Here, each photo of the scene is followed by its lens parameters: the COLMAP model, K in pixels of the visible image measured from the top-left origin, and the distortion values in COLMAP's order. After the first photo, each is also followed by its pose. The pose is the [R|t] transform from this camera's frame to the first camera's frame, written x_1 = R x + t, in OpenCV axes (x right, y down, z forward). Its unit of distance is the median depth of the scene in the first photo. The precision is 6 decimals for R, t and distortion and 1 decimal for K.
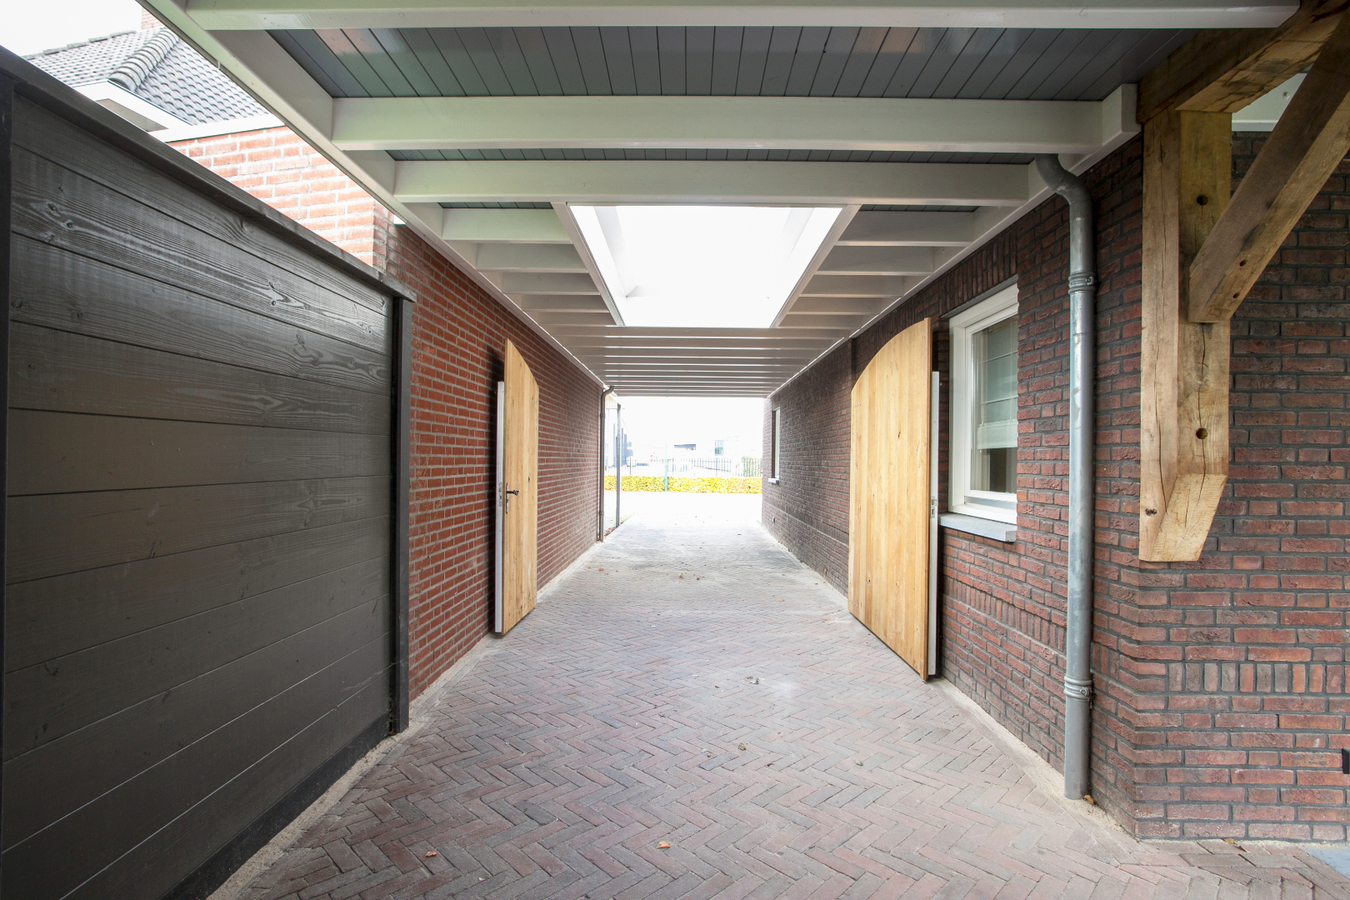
lens RADIAL K [[667.6, 0, 674.6], [0, 667.6, 458.3], [0, 0, 1]] dist [-0.050303, 0.024454]
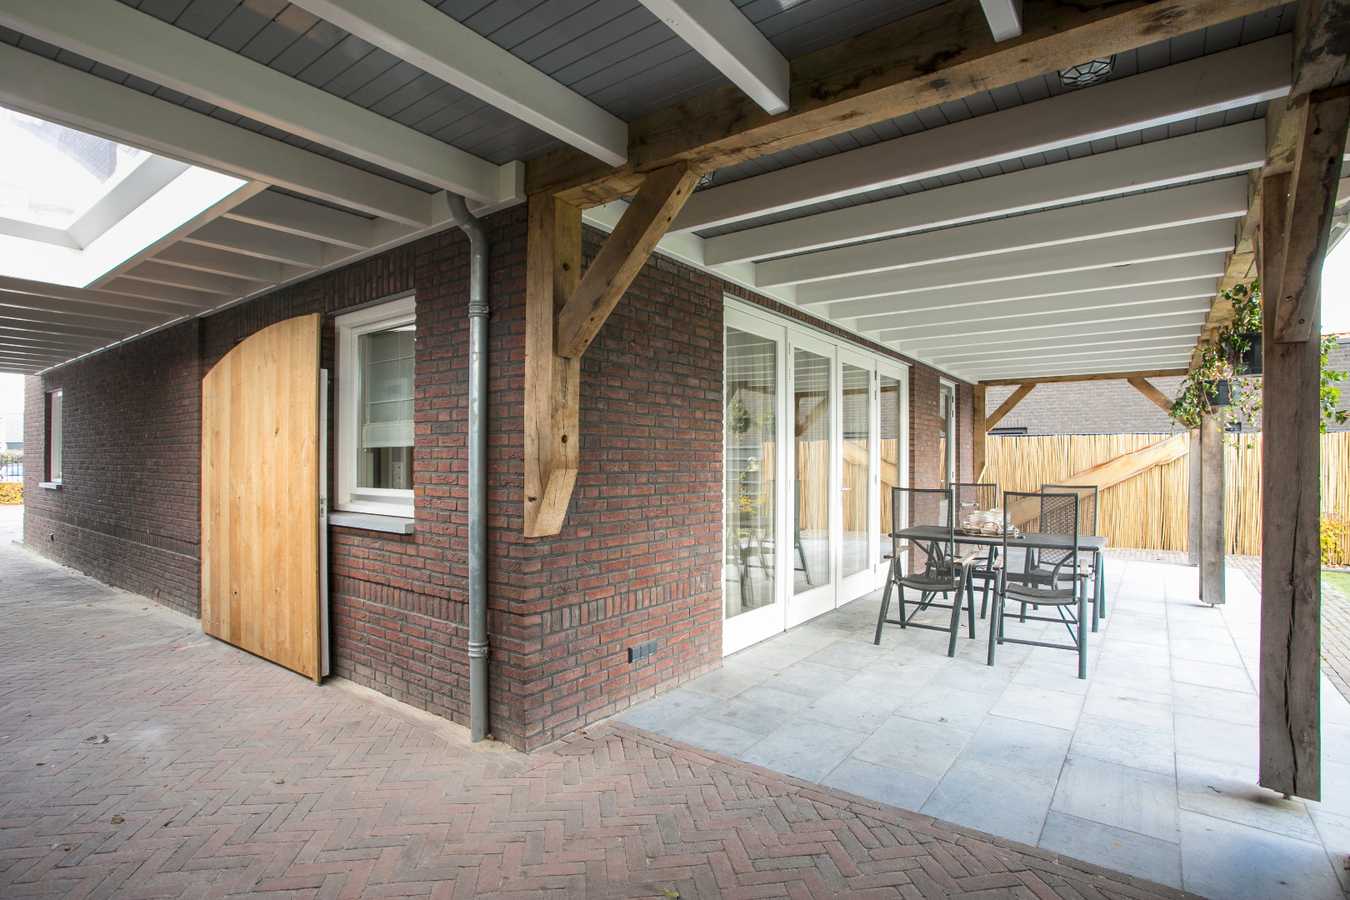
lens RADIAL K [[676.5, 0, 678.5], [0, 676.5, 464.0], [0, 0, 1]] dist [-0.083371, 0.032735]
pose [[0.574003, -0.011354, 0.818774, -0.173745], [-0.000102, 0.999903, 0.013937, -0.004960], [-0.818853, -0.008083, 0.573947, 0.004135]]
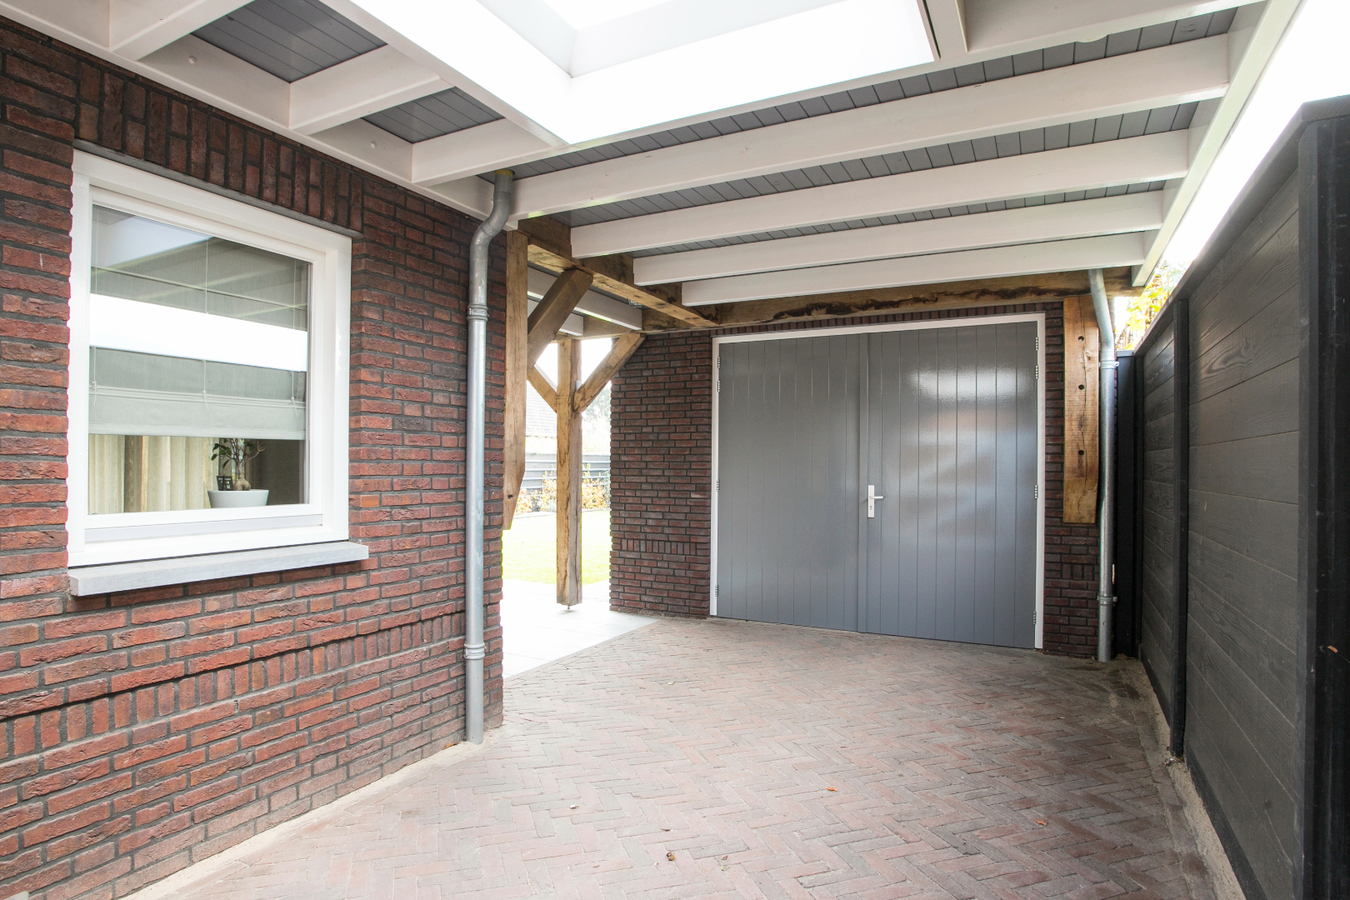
lens RADIAL K [[676.5, 0, 678.5], [0, 676.5, 464.0], [0, 0, 1]] dist [-0.083371, 0.032735]
pose [[-0.888792, -0.017875, 0.457962, -0.274484], [-0.018889, 0.999819, 0.002366, -0.001299], [-0.457921, -0.006548, -0.888969, 1.975471]]
